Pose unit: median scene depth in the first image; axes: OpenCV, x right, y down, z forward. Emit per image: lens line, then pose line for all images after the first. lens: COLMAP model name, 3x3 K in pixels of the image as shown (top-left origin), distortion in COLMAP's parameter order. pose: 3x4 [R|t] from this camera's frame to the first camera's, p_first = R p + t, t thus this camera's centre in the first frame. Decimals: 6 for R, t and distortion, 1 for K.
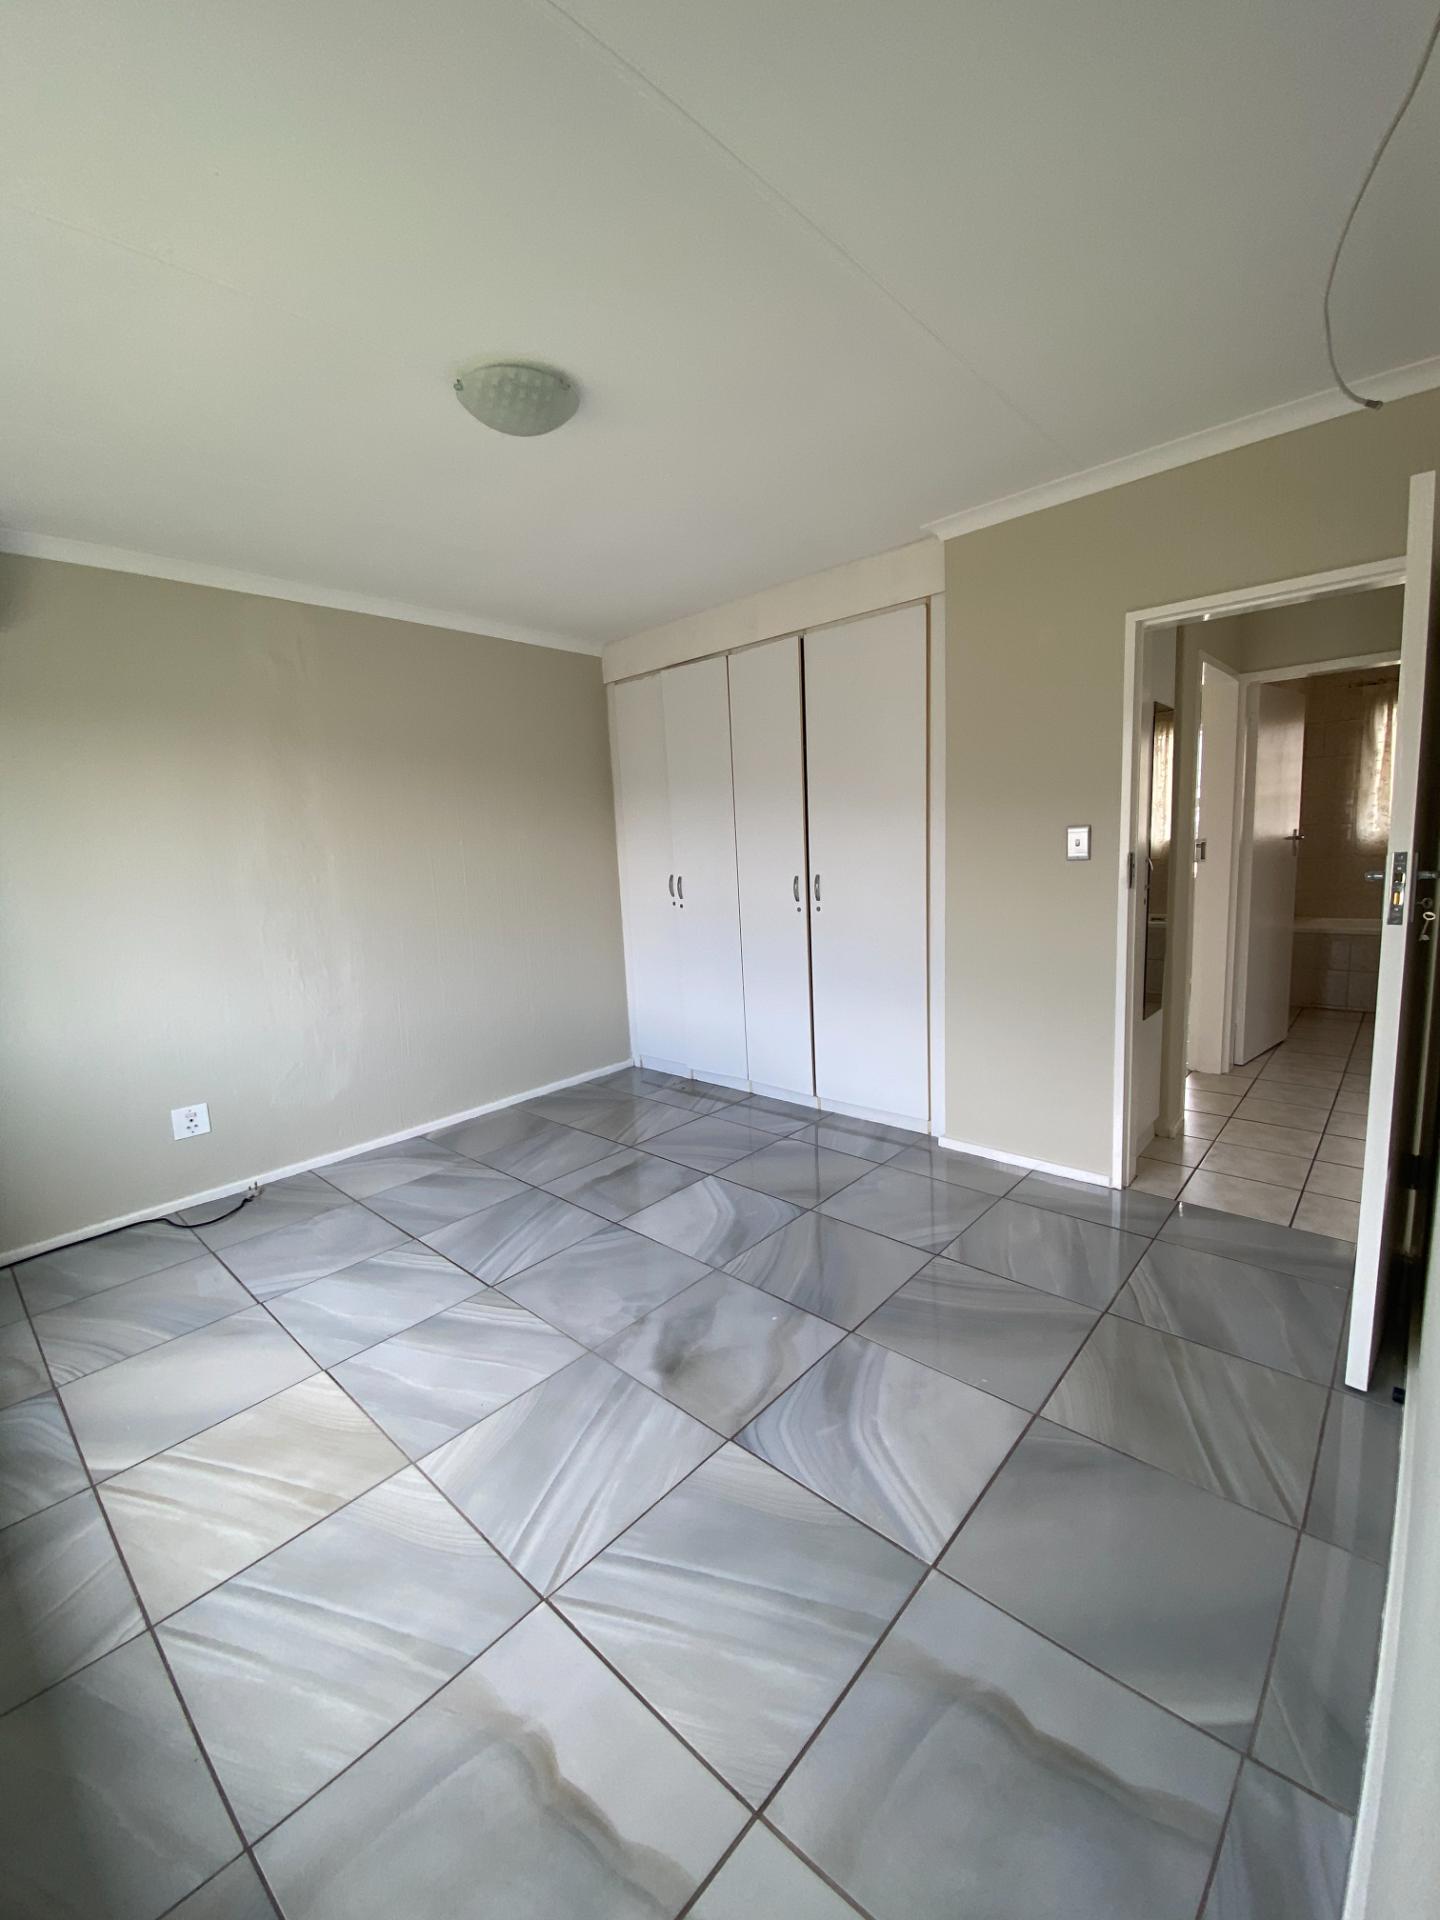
lens RADIAL K [[774.3, 0, 724.5], [0, 774.3, 981.5], [0, 0, 1]] dist [0.031950, -0.026240]
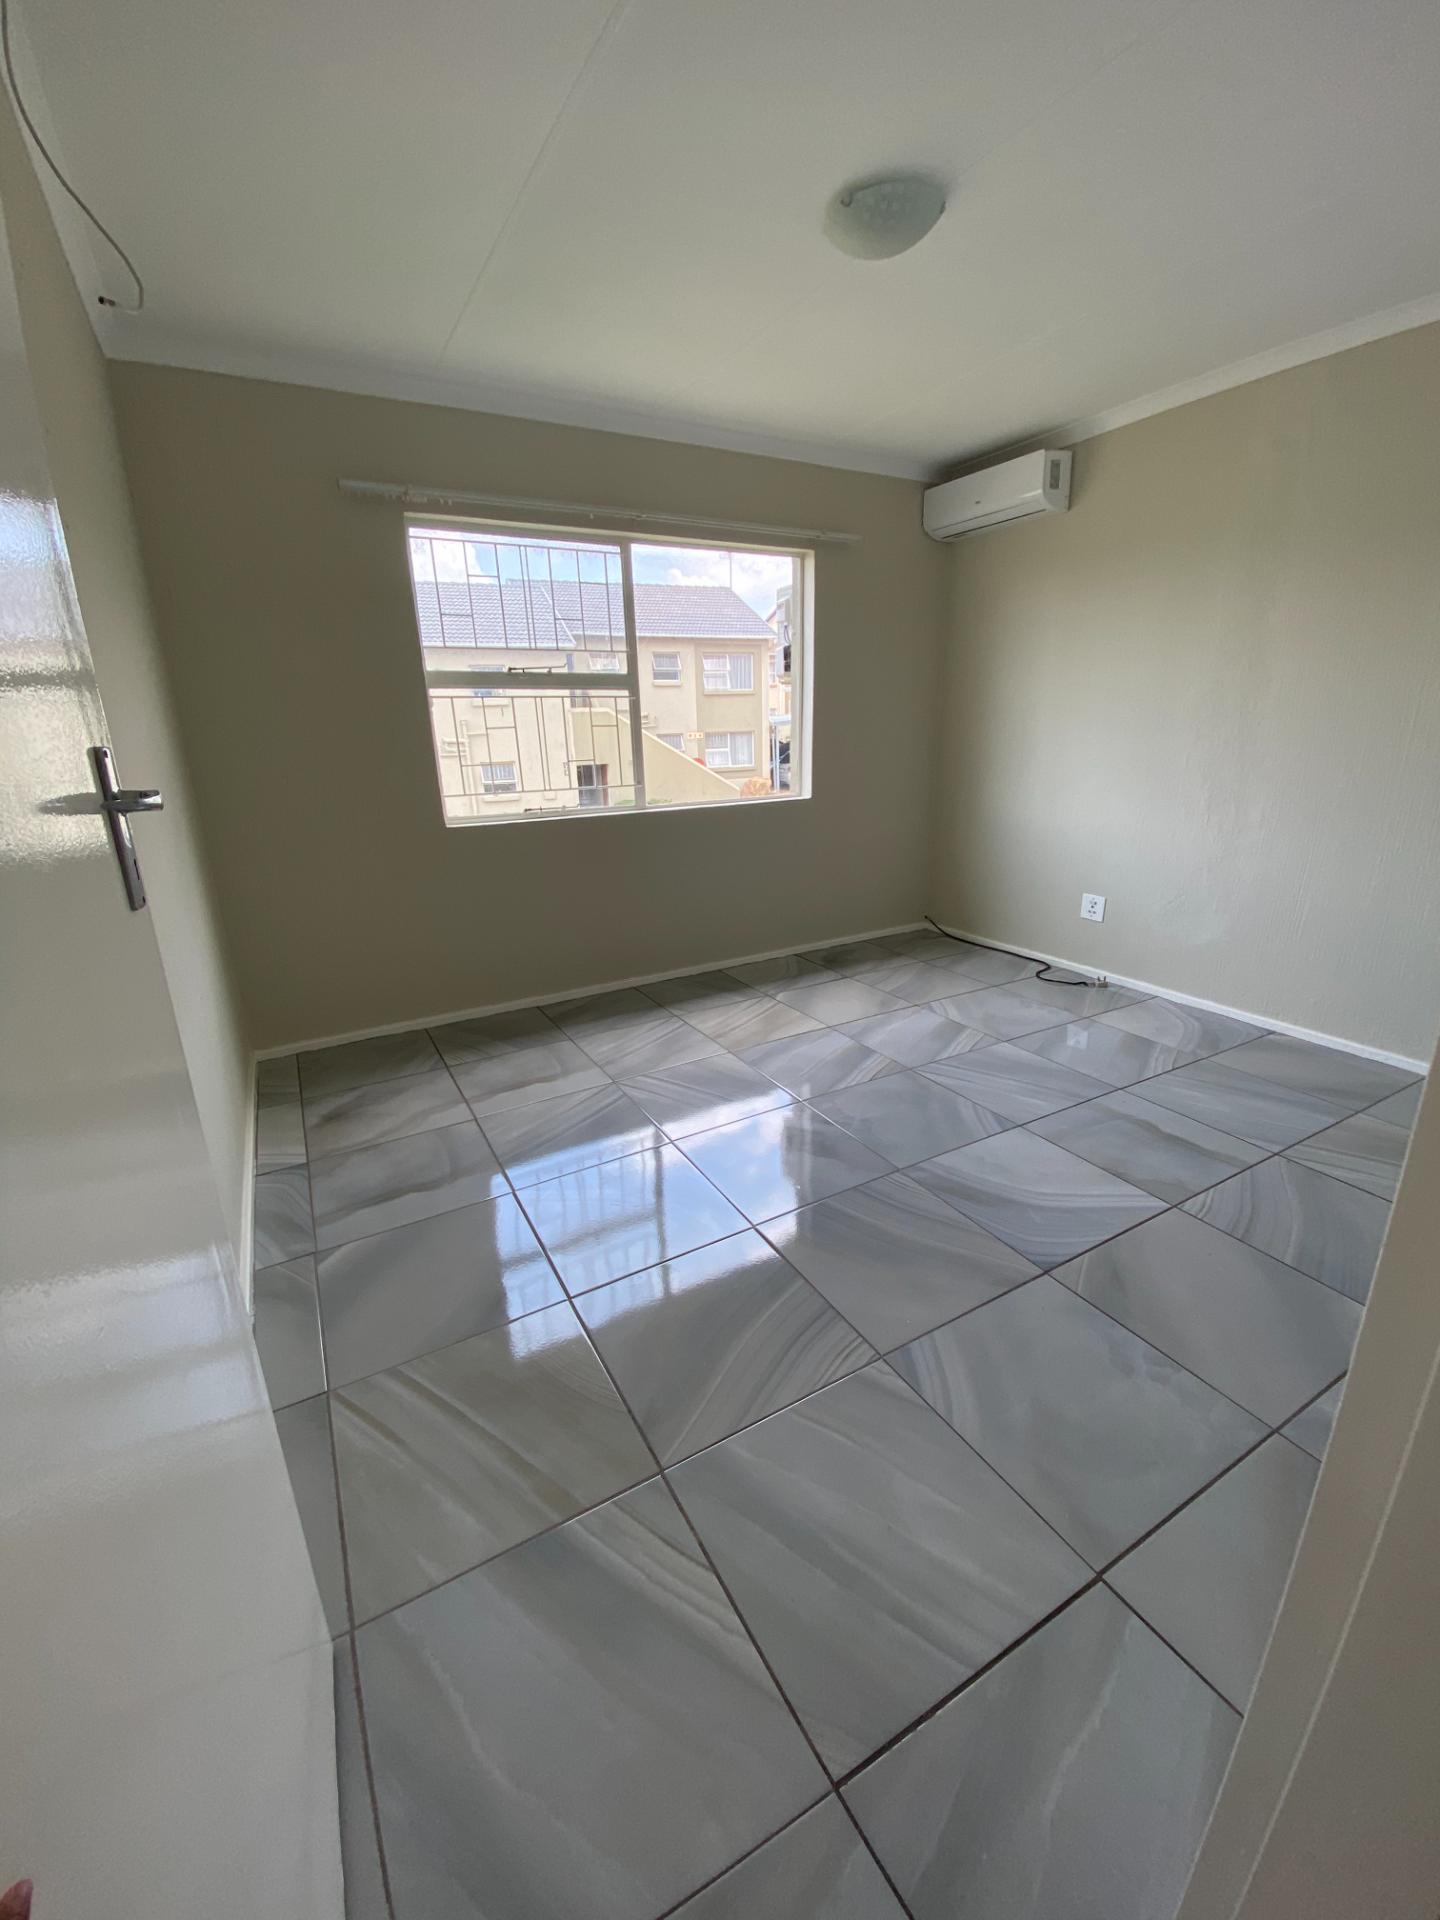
lens RADIAL K [[774.3, 0, 724.5], [0, 774.3, 981.5], [0, 0, 1]] dist [0.031950, -0.026240]
pose [[-0.319184, 0.349733, -0.880800, 0.737653], [-0.128049, 0.904977, 0.405735, -0.164738], [0.939002, 0.242289, -0.244071, 0.917583]]
